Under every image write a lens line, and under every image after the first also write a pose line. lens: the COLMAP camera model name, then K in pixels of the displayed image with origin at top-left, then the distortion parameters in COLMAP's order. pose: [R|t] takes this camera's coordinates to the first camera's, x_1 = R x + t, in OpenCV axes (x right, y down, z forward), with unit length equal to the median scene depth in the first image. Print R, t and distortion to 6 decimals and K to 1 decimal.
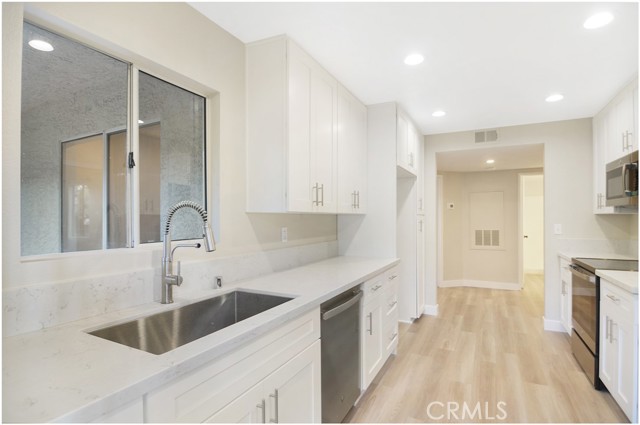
lens RADIAL K [[314.6, 0, 320.0], [0, 314.6, 212.5], [0, 0, 1]] dist [-0.001132, -0.015067]
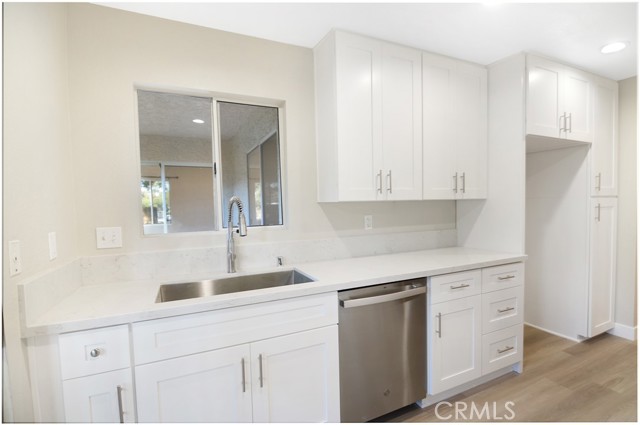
lens RADIAL K [[303.9, 0, 320.0], [0, 303.9, 212.5], [0, 0, 1]] dist [0.000182, -0.008558]
pose [[0.800570, -0.000466, -0.599239, 0.307333], [0.031279, 0.998669, 0.041011, -0.006117], [0.598422, -0.051576, 0.799519, 0.099990]]
